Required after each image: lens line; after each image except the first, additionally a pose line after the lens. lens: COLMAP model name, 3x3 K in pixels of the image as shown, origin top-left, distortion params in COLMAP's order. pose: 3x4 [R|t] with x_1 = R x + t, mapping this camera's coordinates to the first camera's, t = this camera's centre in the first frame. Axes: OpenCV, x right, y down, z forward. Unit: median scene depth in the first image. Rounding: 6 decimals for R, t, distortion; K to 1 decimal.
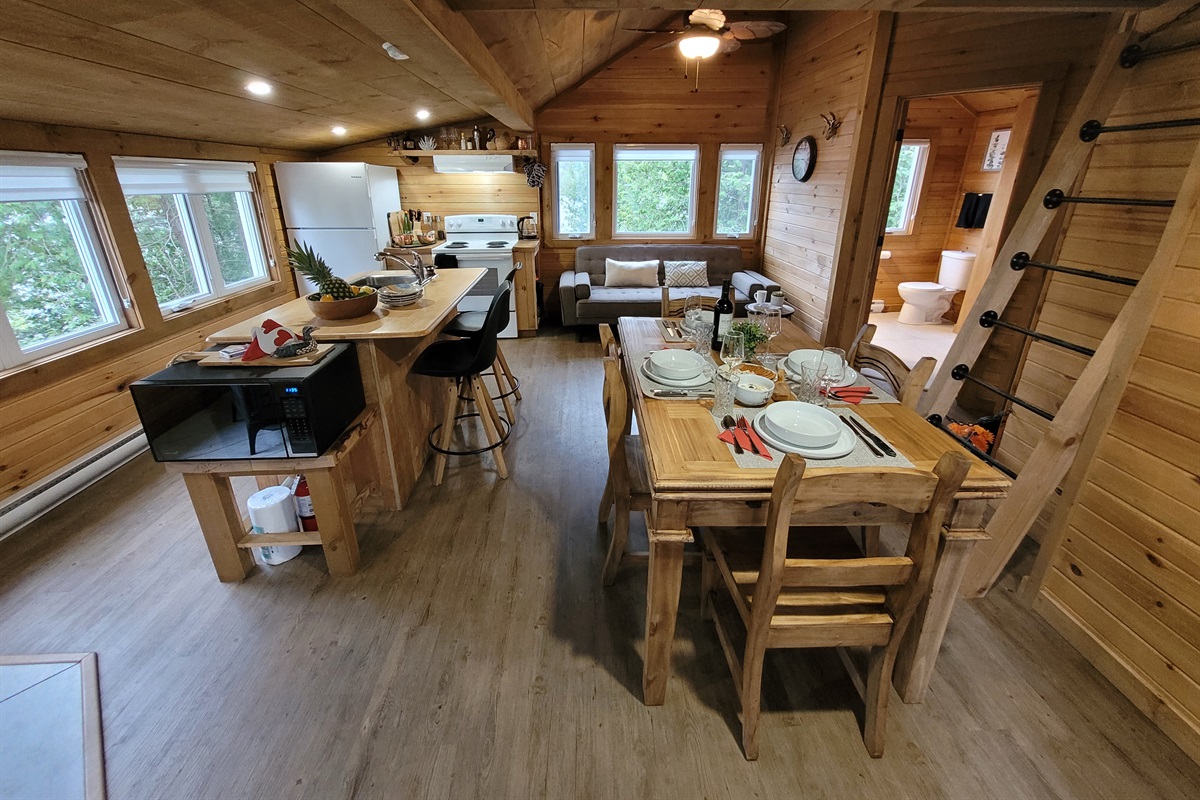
lens RADIAL K [[472.8, 0, 593.8], [0, 472.8, 340.2], [0, 0, 1]] dist [0.004012, 0.000209]
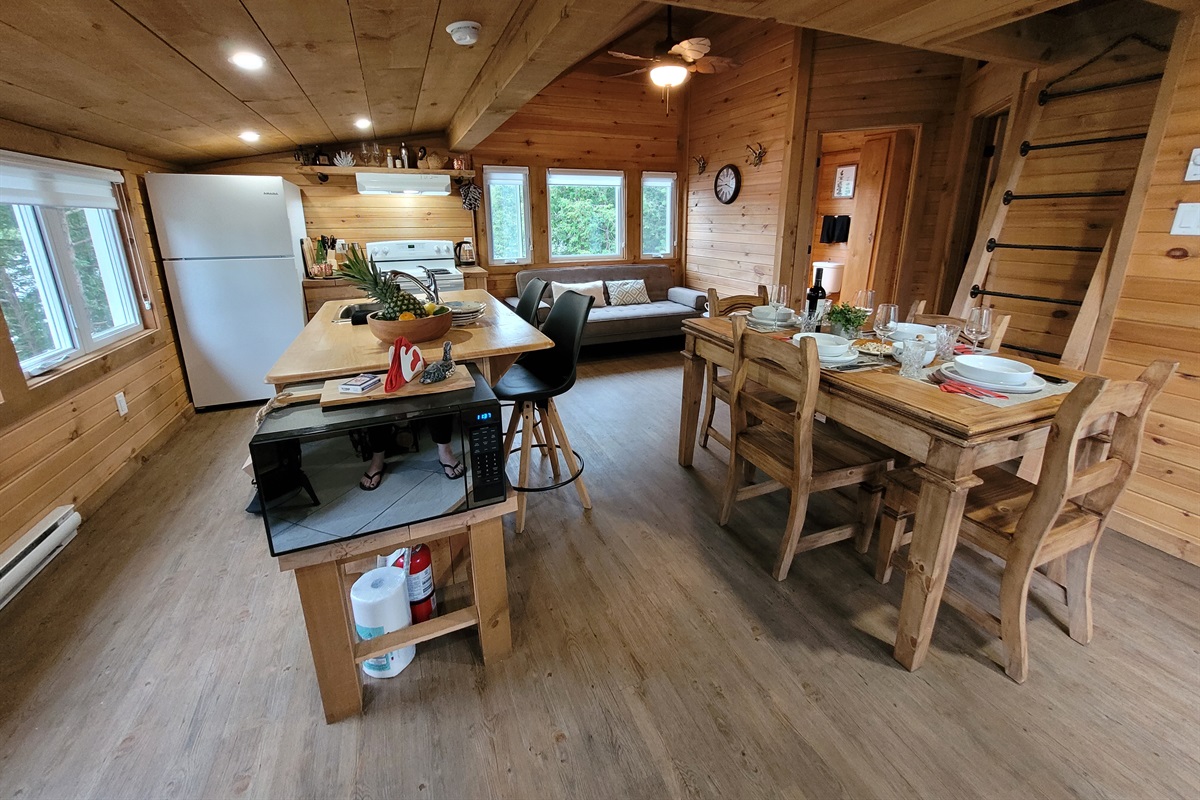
lens RADIAL K [[472.8, 0, 596.4], [0, 472.8, 340.4], [0, 0, 1]] dist [0.004012, 0.000209]
pose [[0.934991, -0.093041, 0.342249, -0.250815], [0.119971, 0.991062, -0.058328, 0.016938], [-0.333763, 0.095597, 0.937797, 0.068004]]
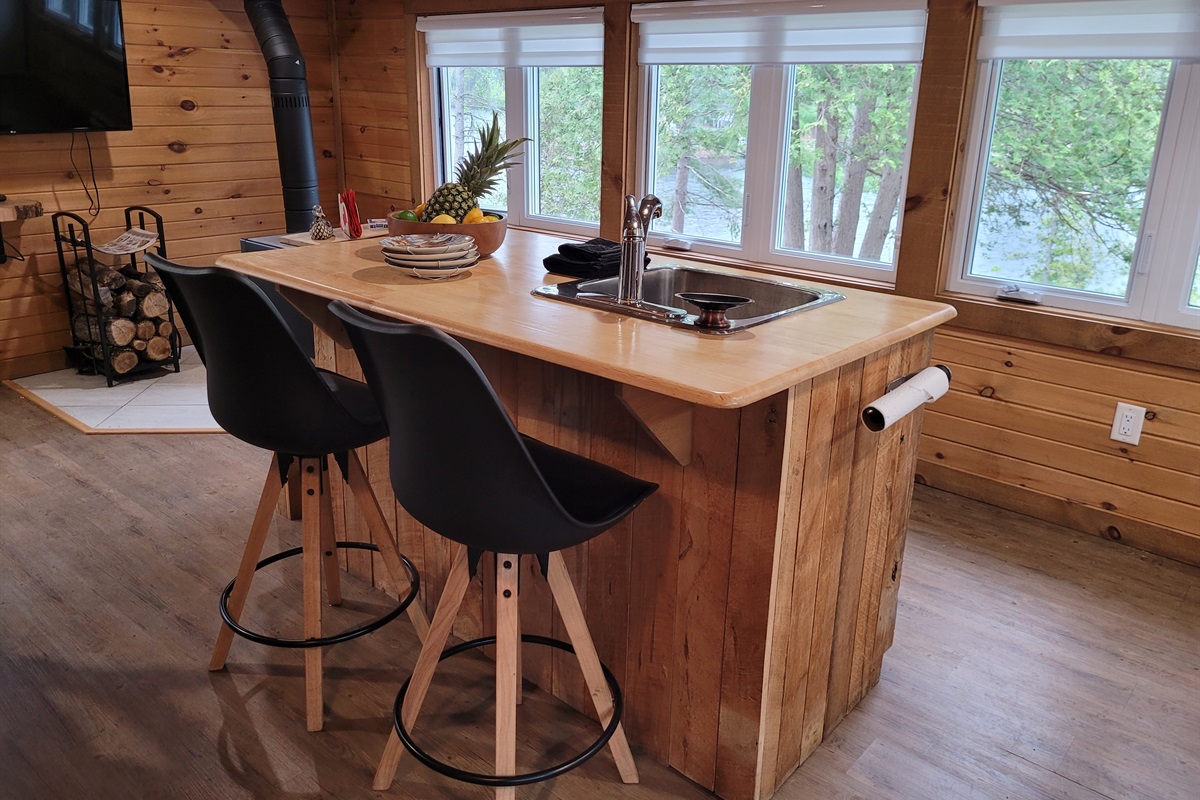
lens RADIAL K [[900.7, 0, 602.2], [0, 900.7, 368.0], [0, 0, 1]] dist [0.039186, -0.024092]
pose [[-0.686001, 0.211171, -0.696282, 0.052482], [-0.248719, 0.831252, 0.497151, -0.251499], [0.683770, 0.514225, -0.517718, 0.854872]]
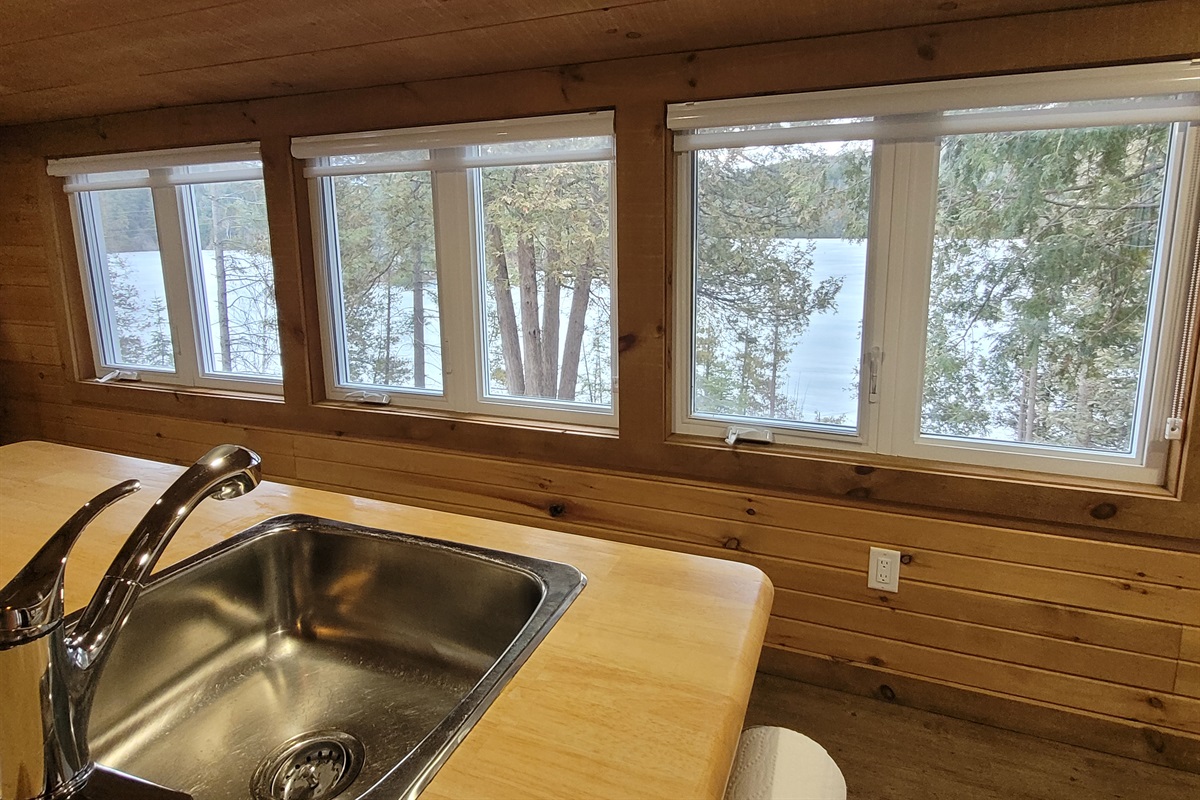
lens RADIAL K [[689.5, 0, 581.0], [0, 689.5, 343.1], [0, 0, 1]] dist [-0.004017, -0.001798]
pose [[-0.426620, 0.165360, -0.889186, -0.176360], [-0.274364, 0.913154, 0.301453, -0.206158], [0.861812, 0.372567, -0.344201, 0.735209]]
